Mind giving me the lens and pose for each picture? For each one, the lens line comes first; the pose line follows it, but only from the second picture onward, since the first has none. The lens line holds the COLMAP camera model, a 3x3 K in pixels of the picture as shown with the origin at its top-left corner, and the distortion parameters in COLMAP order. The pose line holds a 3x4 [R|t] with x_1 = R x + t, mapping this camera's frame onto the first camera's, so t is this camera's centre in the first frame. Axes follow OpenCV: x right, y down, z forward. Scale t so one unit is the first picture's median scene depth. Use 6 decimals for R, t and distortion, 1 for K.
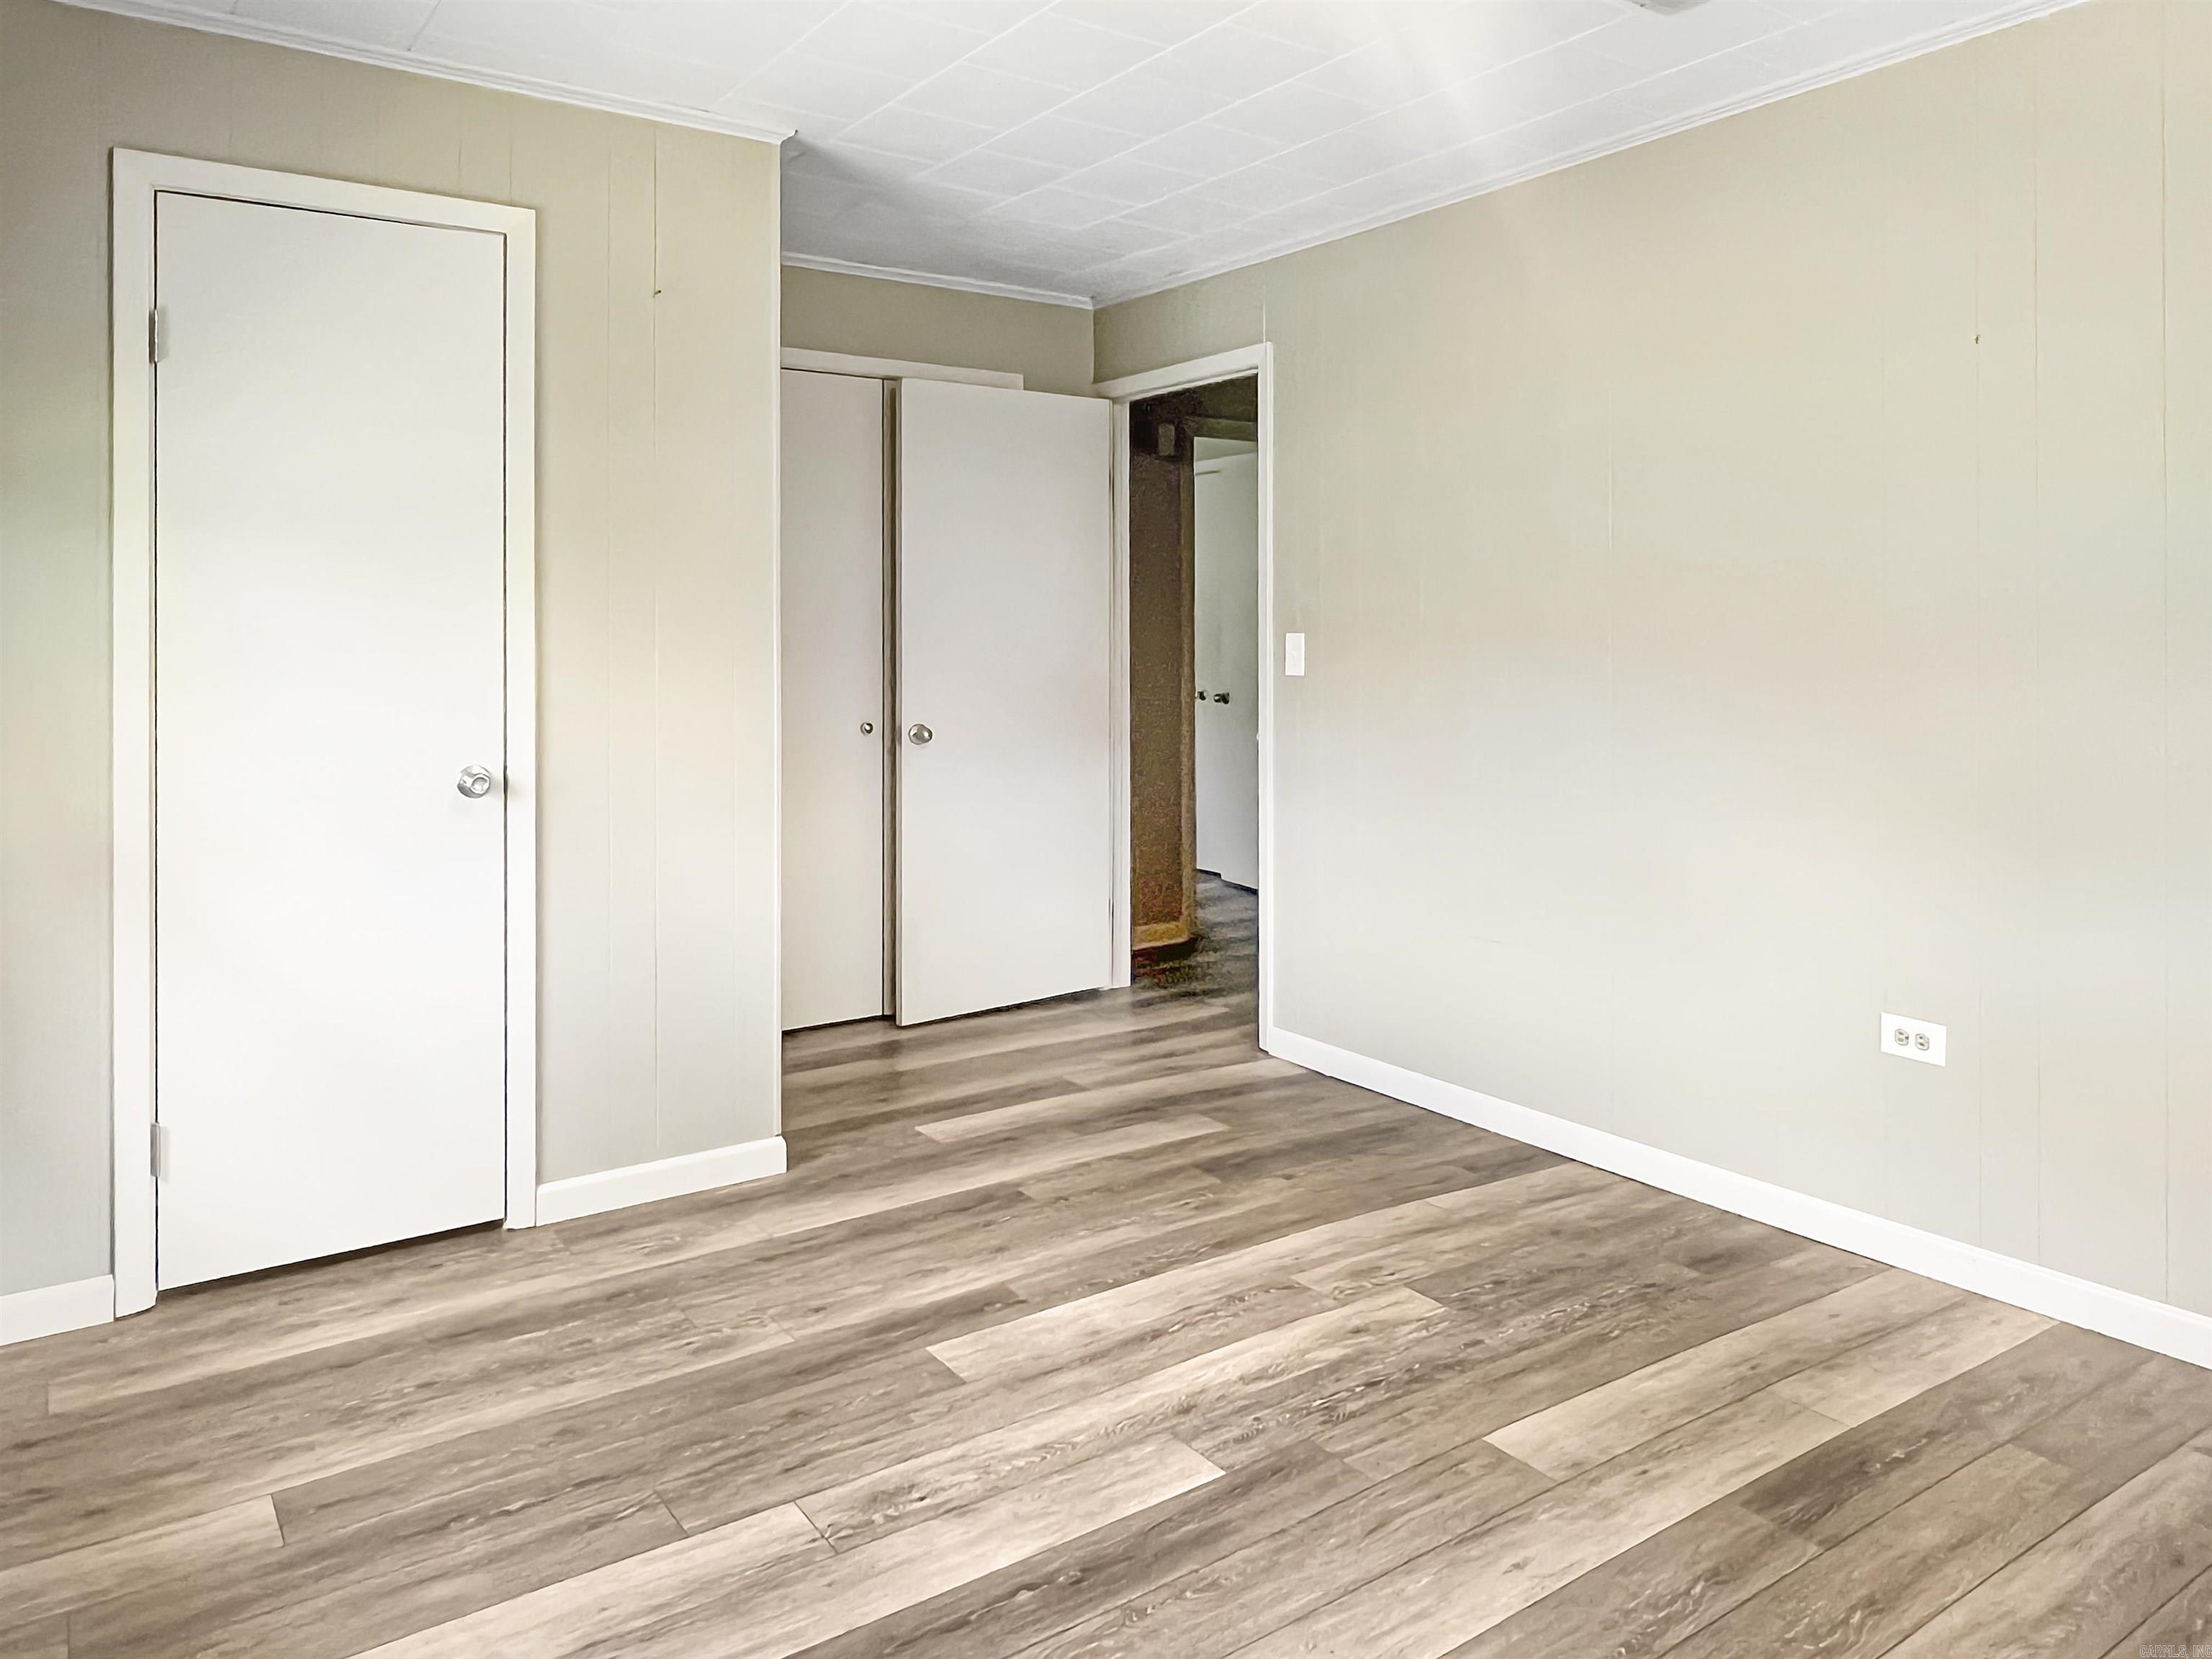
lens RADIAL K [[1529.9, 0, 1106.0], [0, 1529.9, 829.5], [0, 0, 1]] dist [-0.001957, -0.000592]
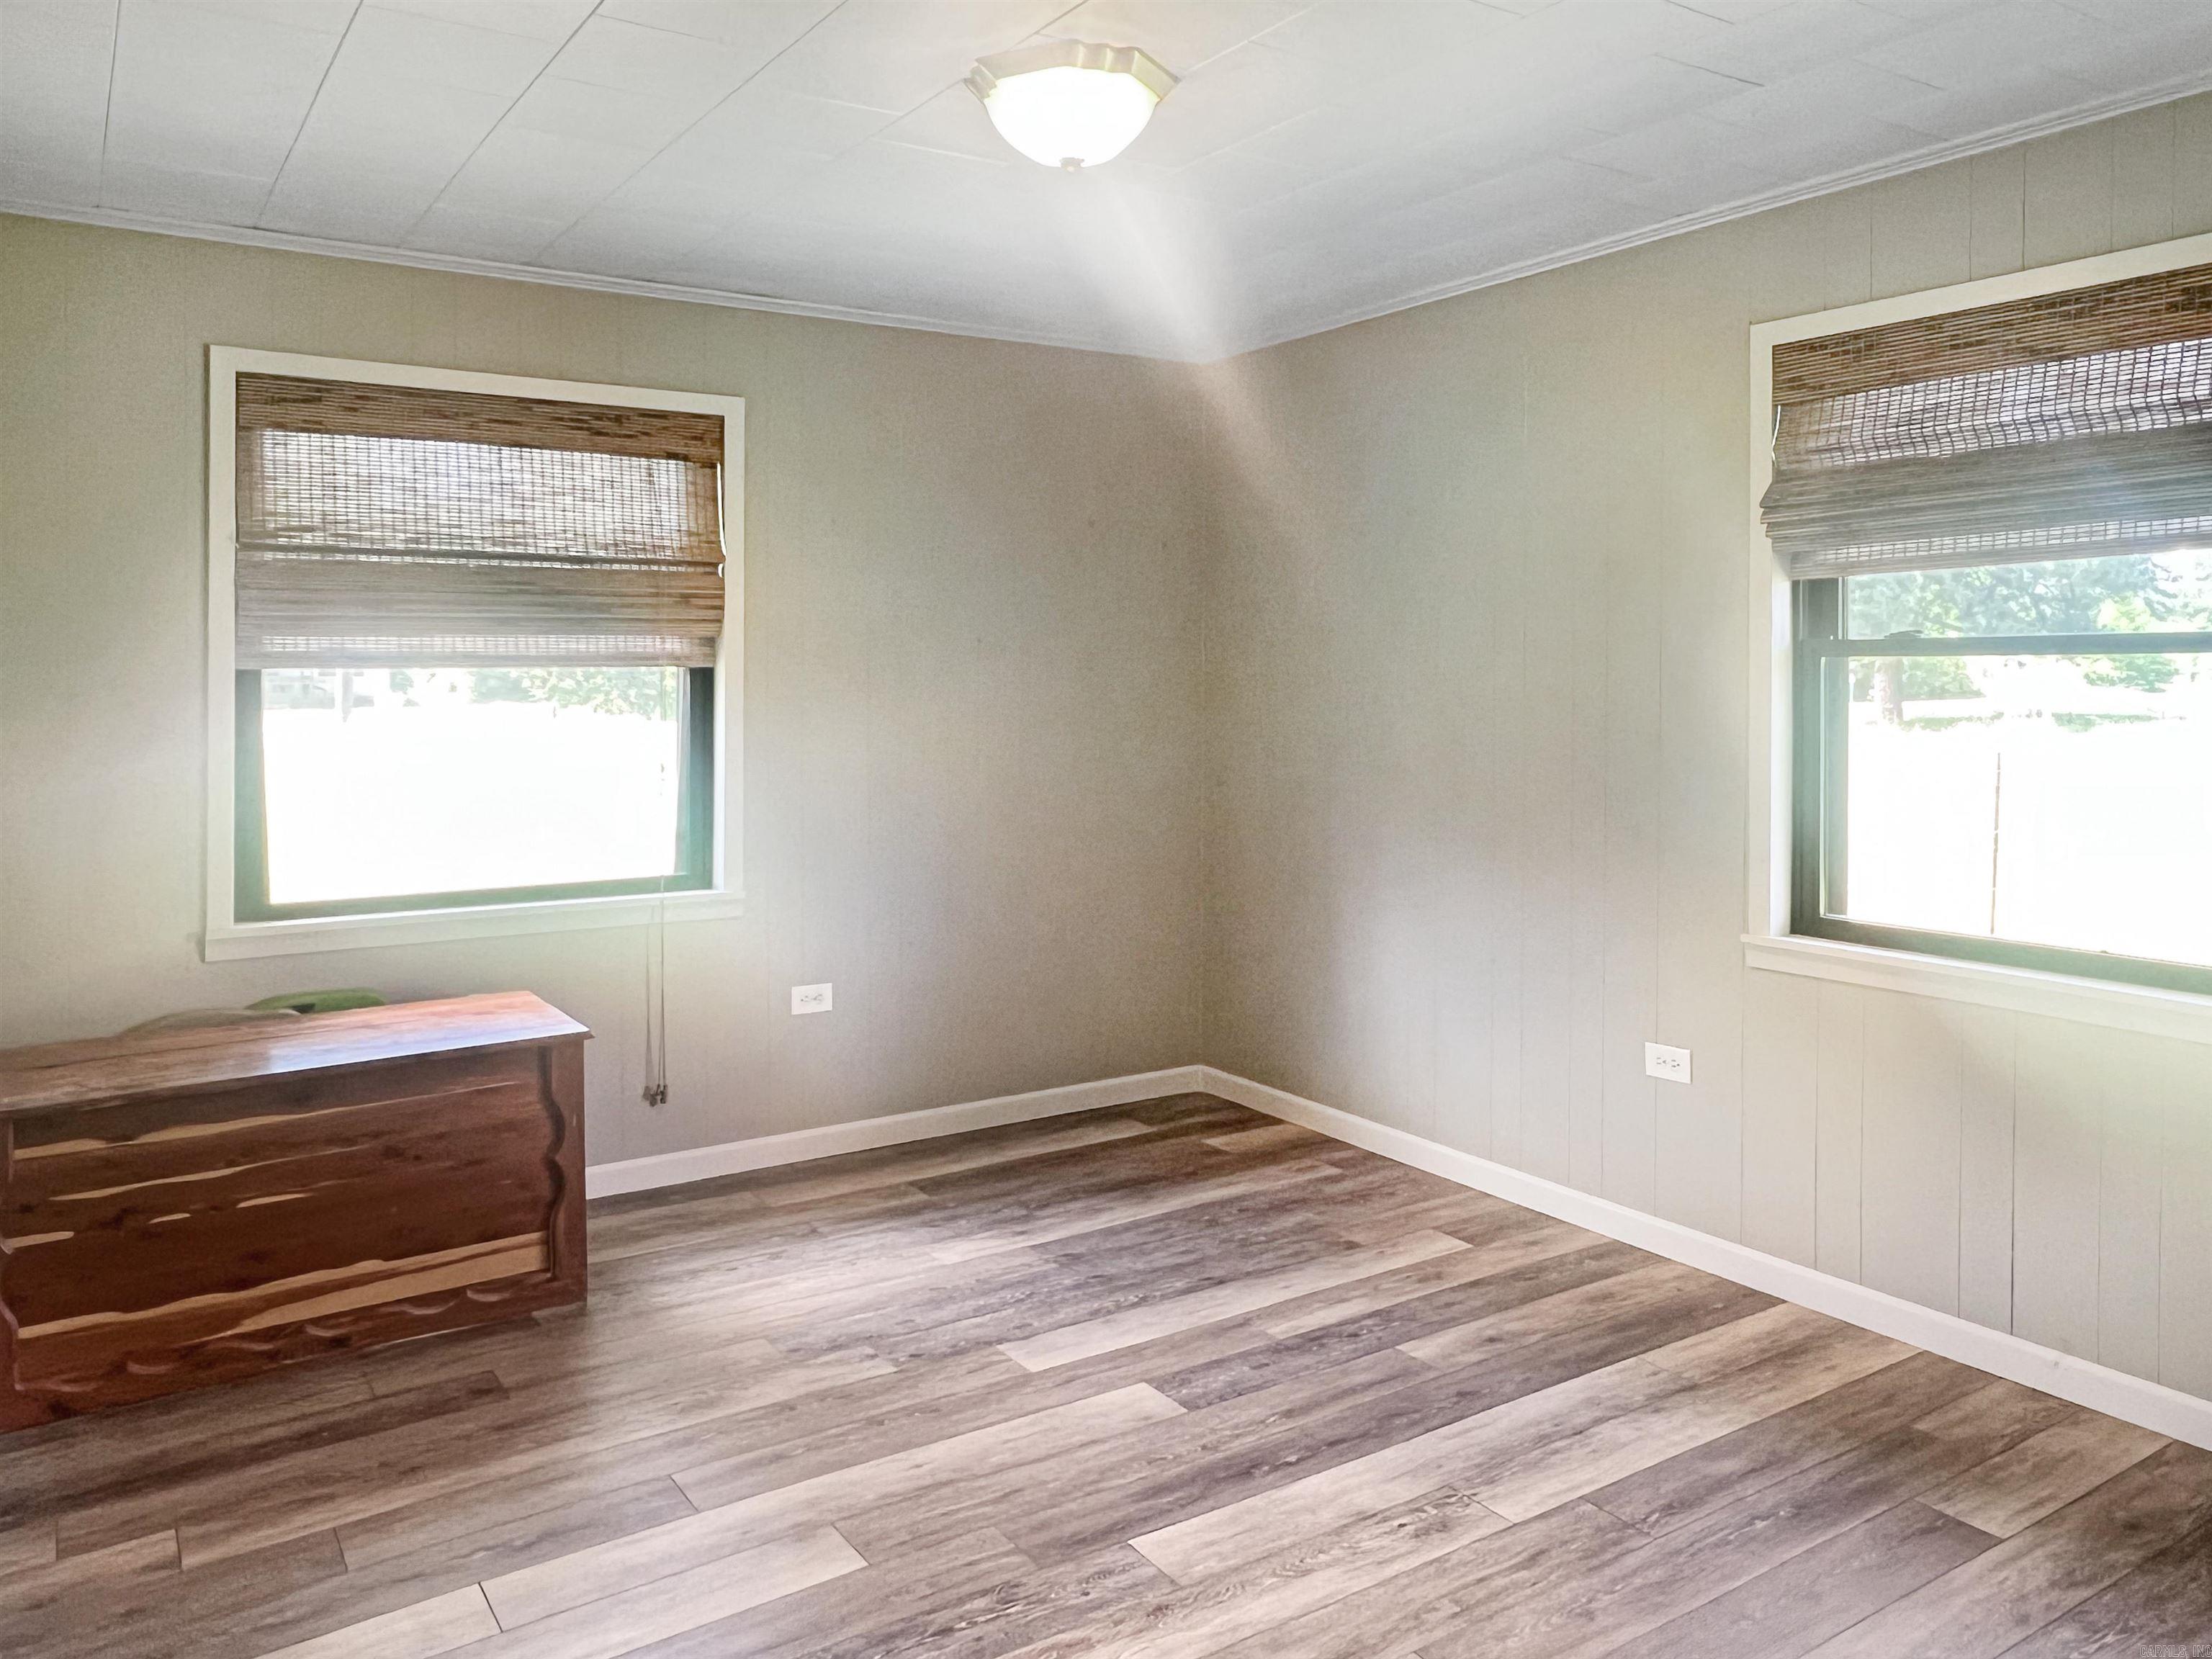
lens RADIAL K [[1599.4, 0, 1106.0], [0, 1599.4, 829.5], [0, 0, 1]] dist [0.000602, 0.000339]
pose [[-0.999522, 0.005390, 0.030452, 0.056859], [0.011981, 0.975285, 0.220627, -0.315820], [-0.028510, 0.220886, -0.974883, 1.986900]]
